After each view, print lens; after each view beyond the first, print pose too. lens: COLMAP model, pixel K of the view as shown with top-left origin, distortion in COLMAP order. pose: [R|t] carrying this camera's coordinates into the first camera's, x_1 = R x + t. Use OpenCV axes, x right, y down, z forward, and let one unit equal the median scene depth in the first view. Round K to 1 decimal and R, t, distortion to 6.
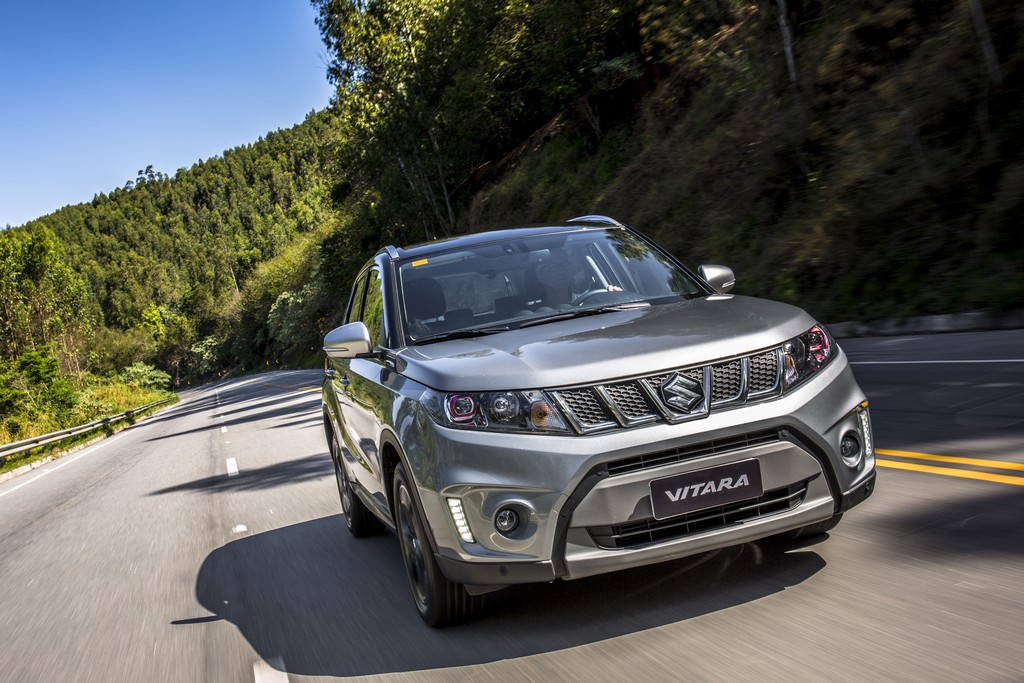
lens RADIAL K [[1252.8, 0, 512.0], [0, 1252.8, 341.5], [0, 0, 1]] dist [-0.096030, -0.008132]
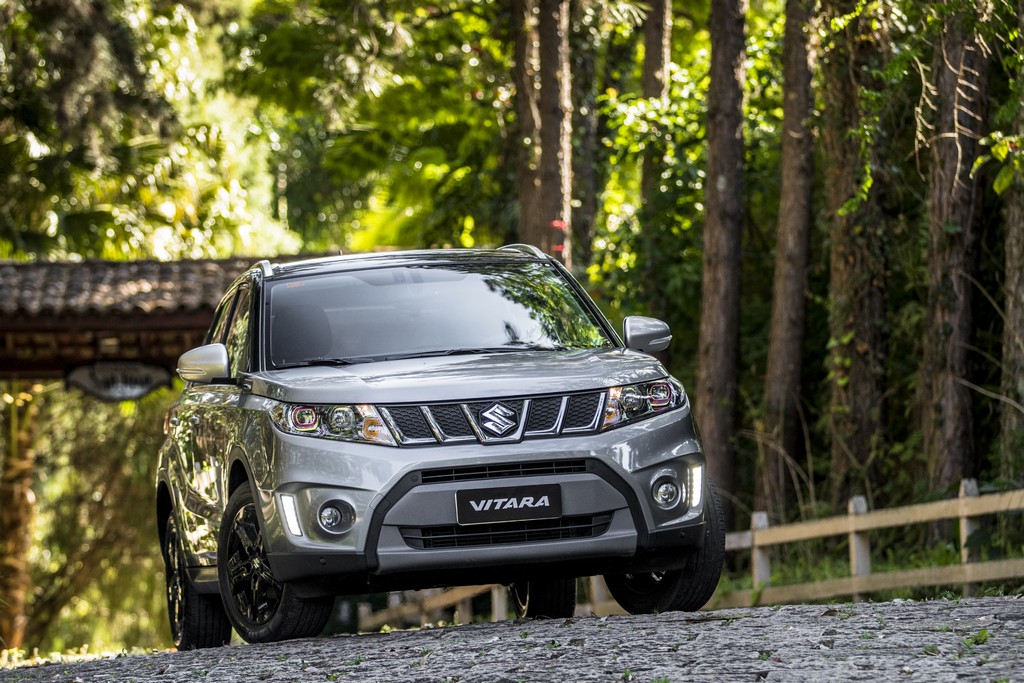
lens RADIAL K [[6107.3, 0, 512.0], [0, 6107.3, 341.5], [0, 0, 1]] dist [-5.946492, -11.025548]
pose [[0.992644, 0.086757, -0.084441, 0.594385], [-0.092022, 0.993912, -0.060583, 0.296909], [0.078671, 0.067908, 0.994585, -4.358481]]
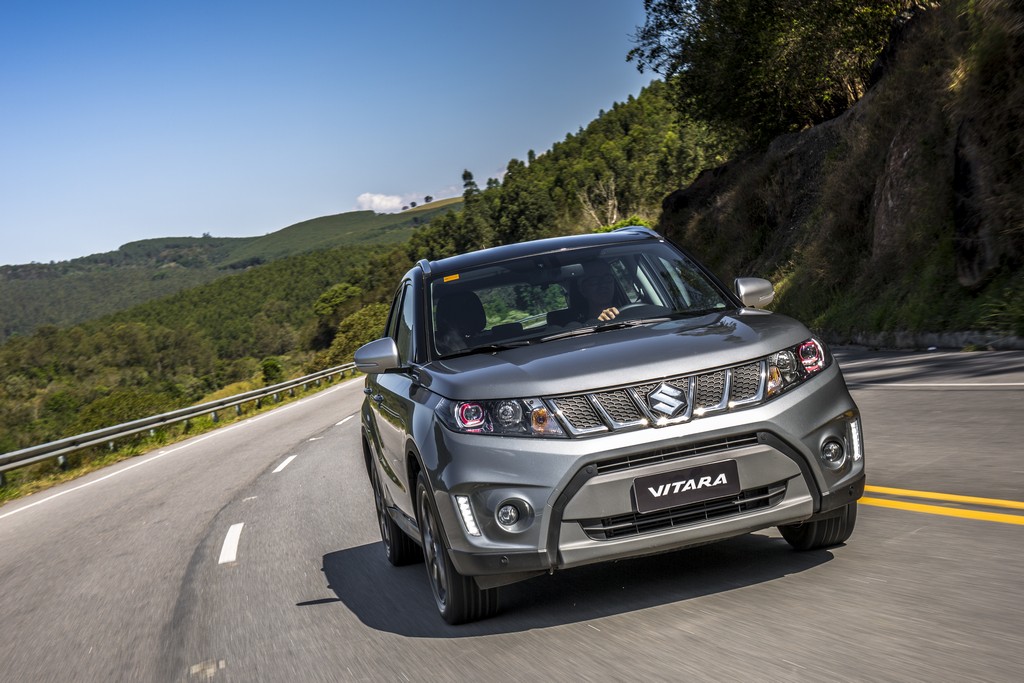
lens RADIAL K [[1755.4, 0, 512.0], [0, 1755.4, 341.5], [0, 0, 1]] dist [-0.154586, -0.051995]
pose [[0.996661, -0.004949, -0.081501, 0.125080], [0.003800, 0.999891, -0.014242, 0.010915], [0.081563, 0.013885, 0.996571, -0.549688]]
